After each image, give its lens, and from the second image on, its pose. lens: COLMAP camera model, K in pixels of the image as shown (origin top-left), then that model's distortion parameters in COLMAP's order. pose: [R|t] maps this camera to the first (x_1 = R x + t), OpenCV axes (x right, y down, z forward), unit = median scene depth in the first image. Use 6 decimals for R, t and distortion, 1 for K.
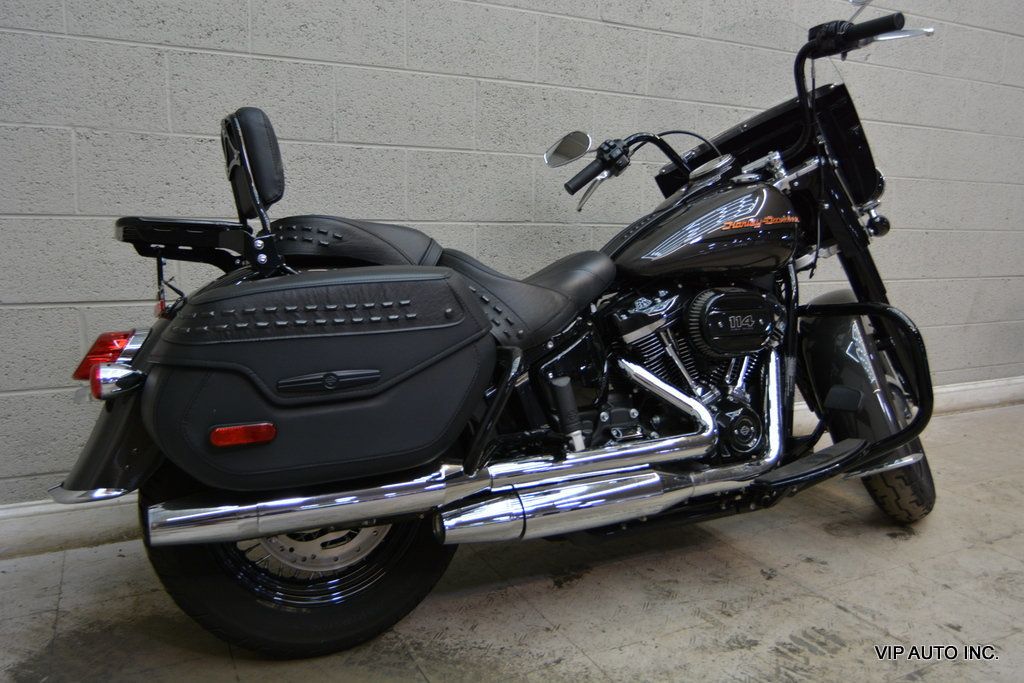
lens RADIAL K [[777.4, 0, 504.2], [0, 777.4, 334.0], [0, 0, 1]] dist [-0.026770, 0.024497]
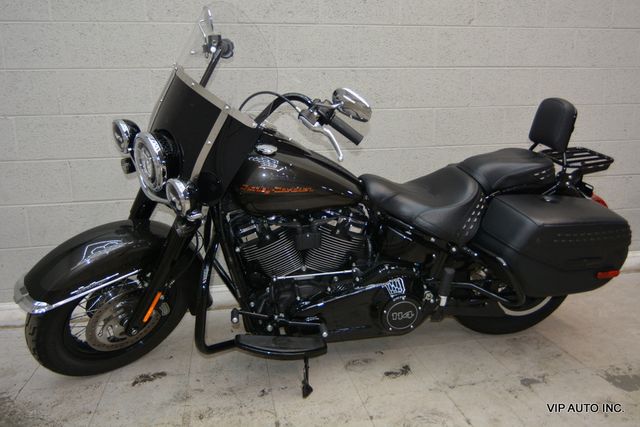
lens RADIAL K [[485.9, 0, 313.6], [0, 485.9, 208.1], [0, 0, 1]] dist [-0.026770, 0.024497]
pose [[0.959639, 0.014987, -0.280836, 0.716613], [-0.003618, 0.999154, 0.040956, -0.095803], [0.281212, -0.038286, 0.958882, 0.128618]]
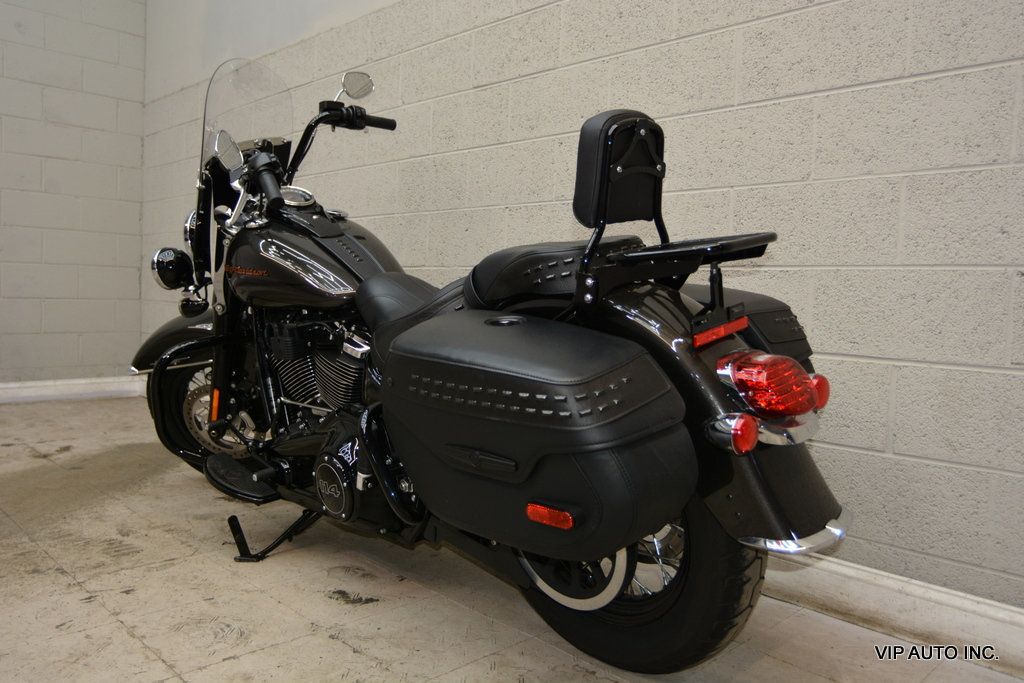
lens RADIAL K [[777.4, 0, 498.0], [0, 777.4, 331.7], [0, 0, 1]] dist [-0.026770, 0.024497]
pose [[0.300811, 0.031620, -0.953160, 1.599302], [-0.179794, 0.983409, -0.024118, -0.045430], [0.936583, 0.178627, 0.301505, 0.987277]]
